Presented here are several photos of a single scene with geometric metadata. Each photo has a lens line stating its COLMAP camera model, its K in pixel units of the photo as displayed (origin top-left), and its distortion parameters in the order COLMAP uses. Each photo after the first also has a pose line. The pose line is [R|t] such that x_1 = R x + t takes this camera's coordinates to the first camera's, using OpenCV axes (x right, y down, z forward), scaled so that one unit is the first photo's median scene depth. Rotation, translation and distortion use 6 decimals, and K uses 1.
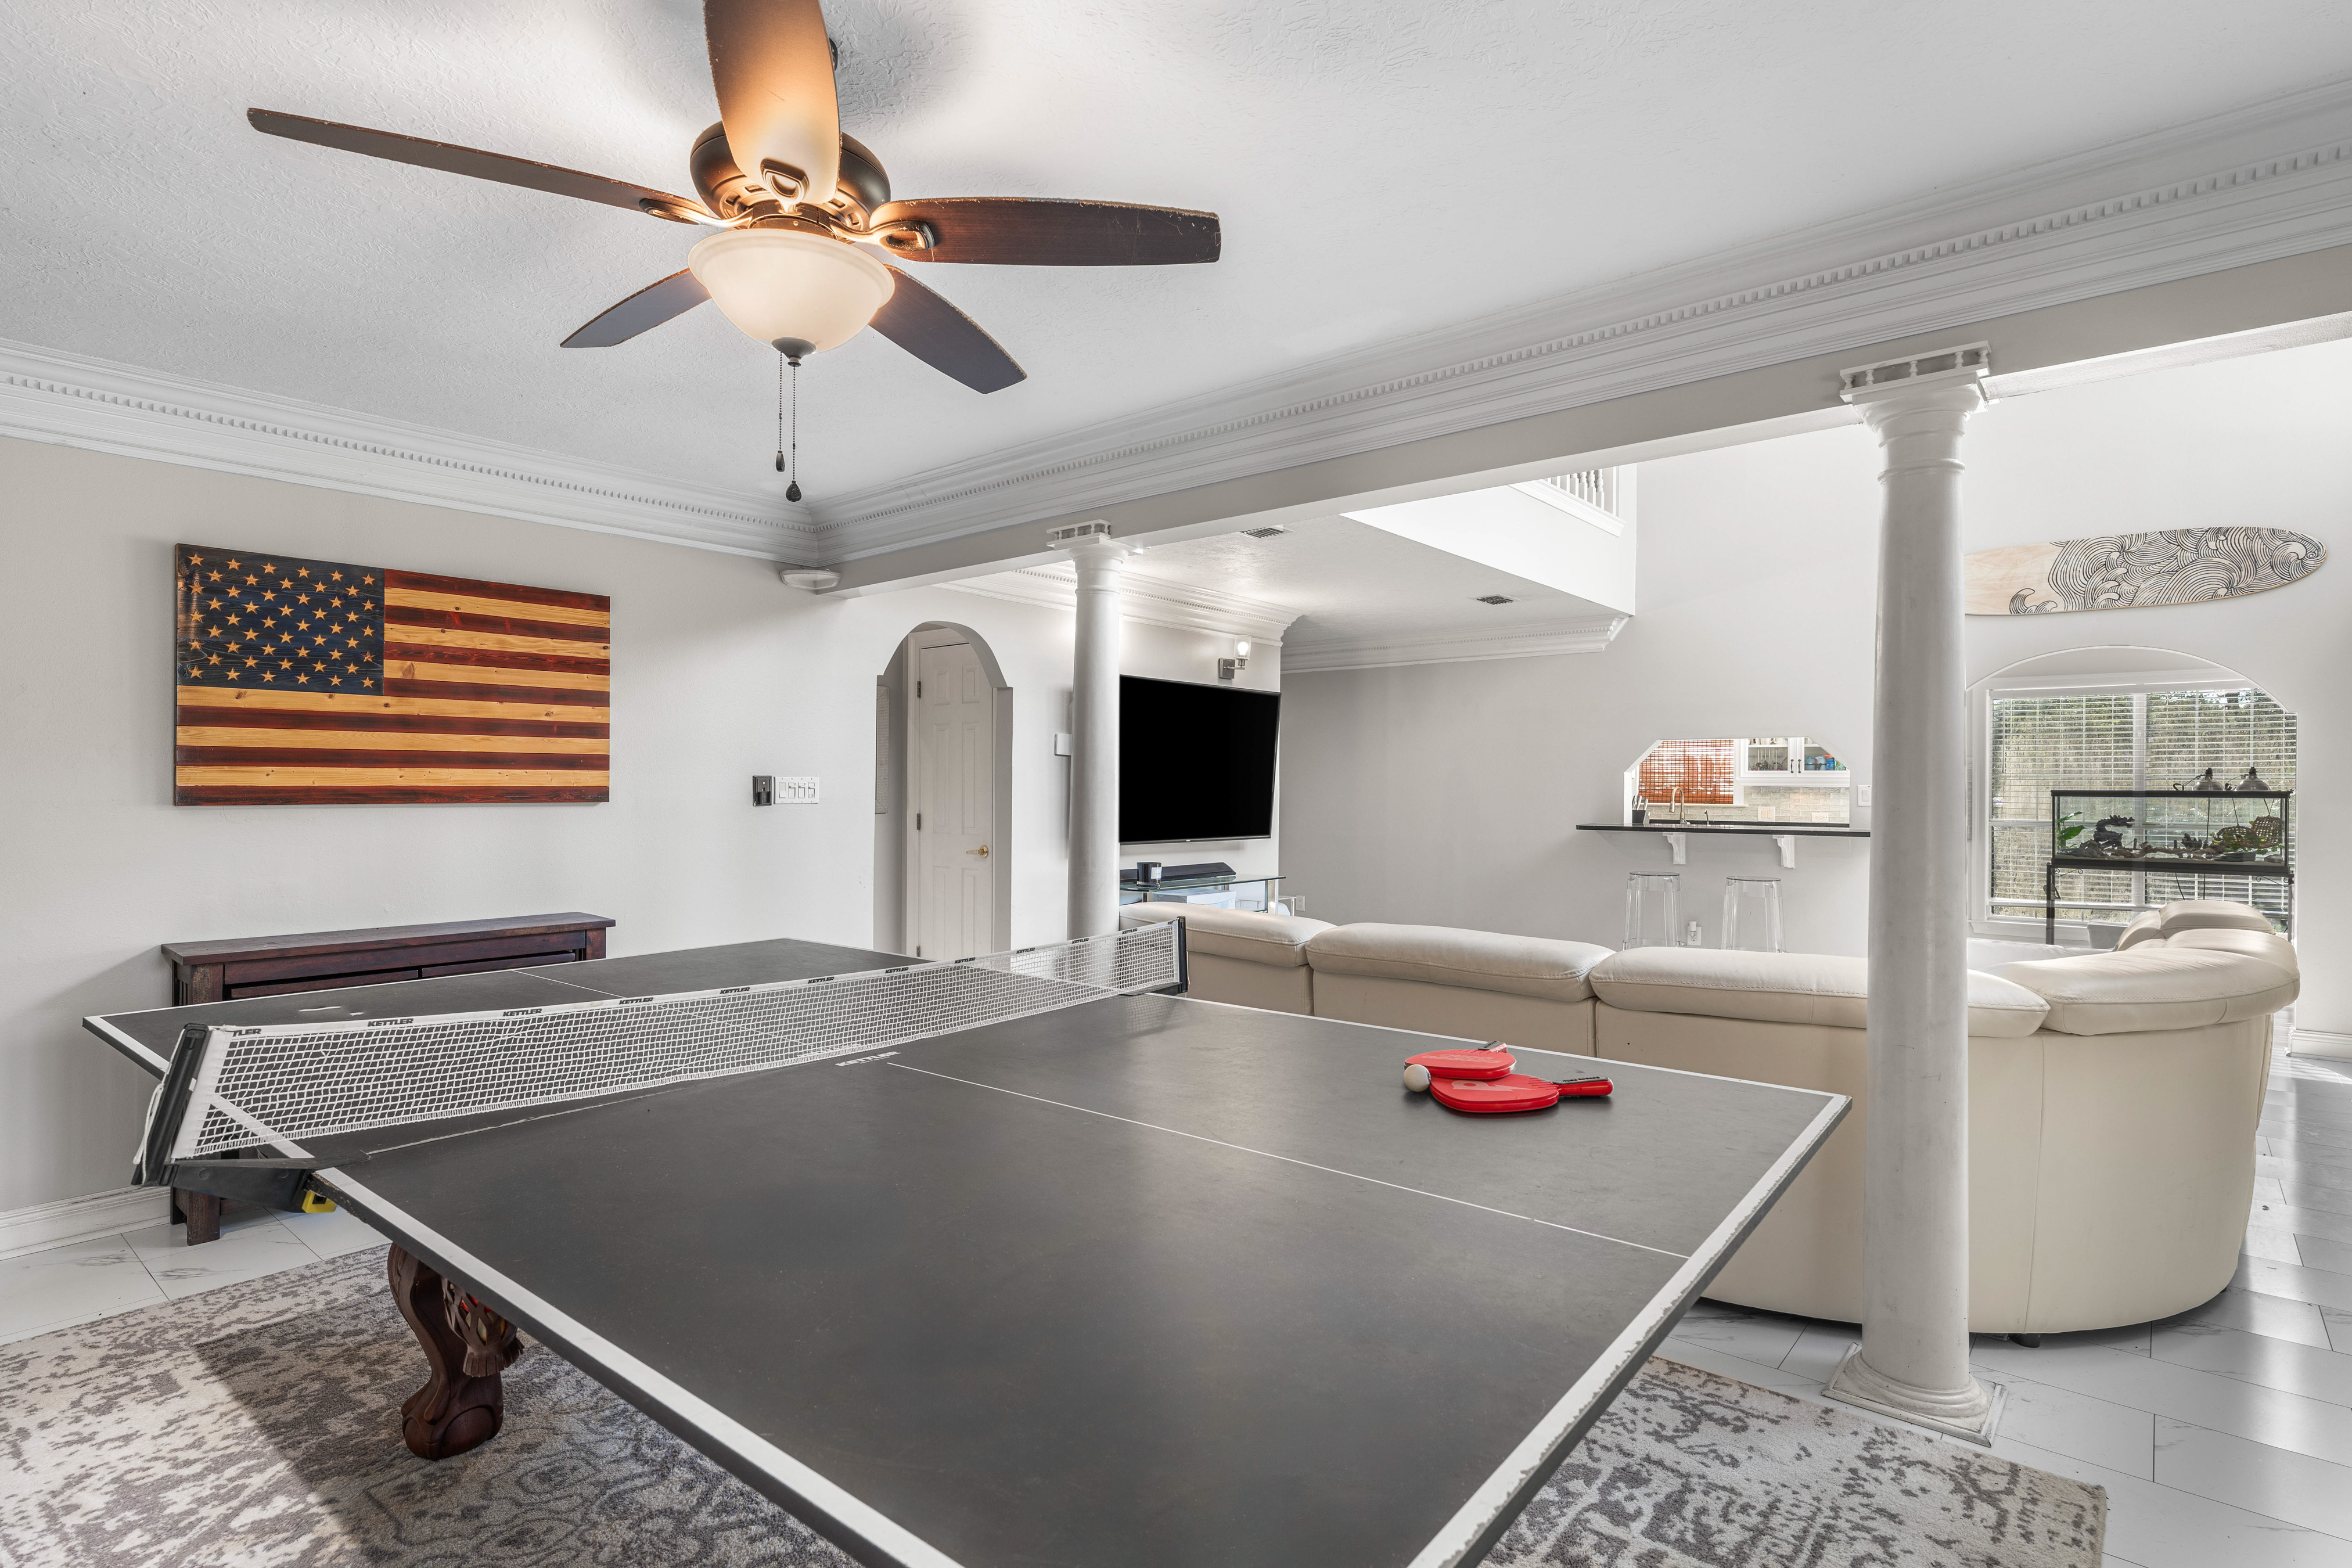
lens RADIAL K [[1122.2, 0, 1165.3], [0, 1122.2, 781.5], [0, 0, 1]] dist [0.003562, 0.000012]
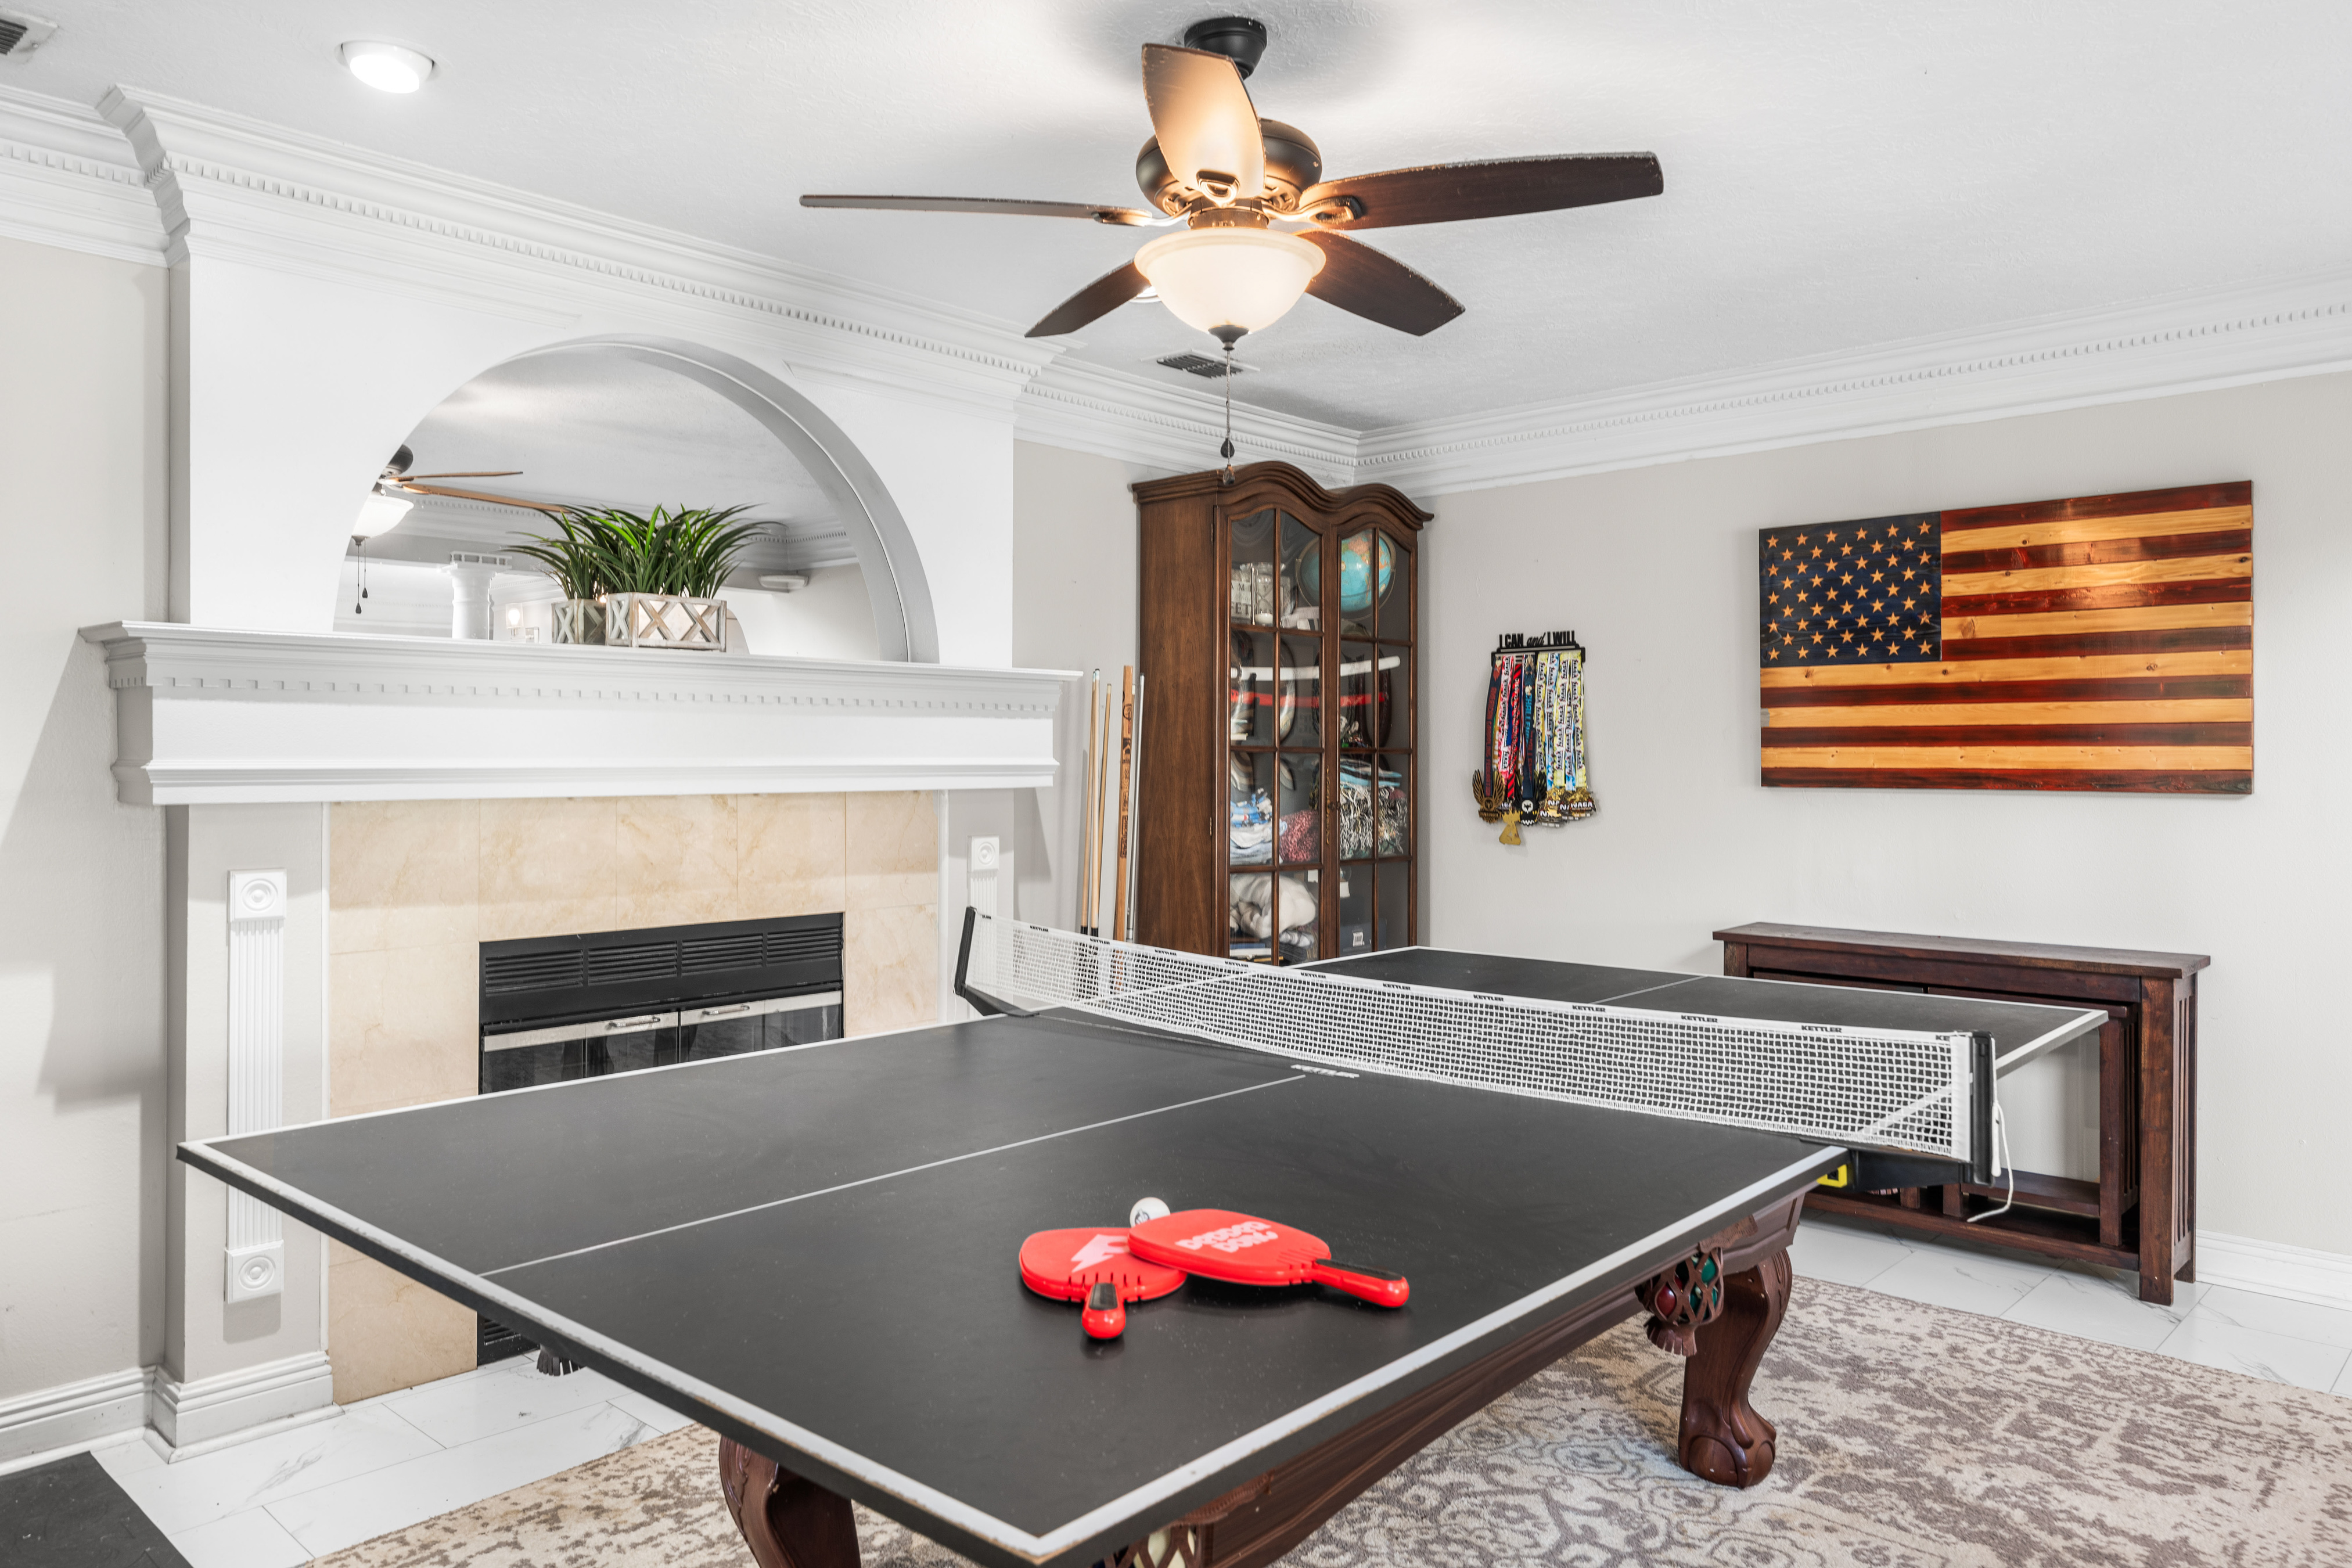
lens RADIAL K [[1554.4, 0, 1180.8], [0, 1554.4, 763.0], [0, 0, 1]] dist [-0.003127, -0.000699]
pose [[-0.020062, -0.000573, -0.999799, 0.290066], [-0.000087, 1.000000, -0.000571, 0.000490], [0.999799, 0.000075, -0.020062, 0.271955]]
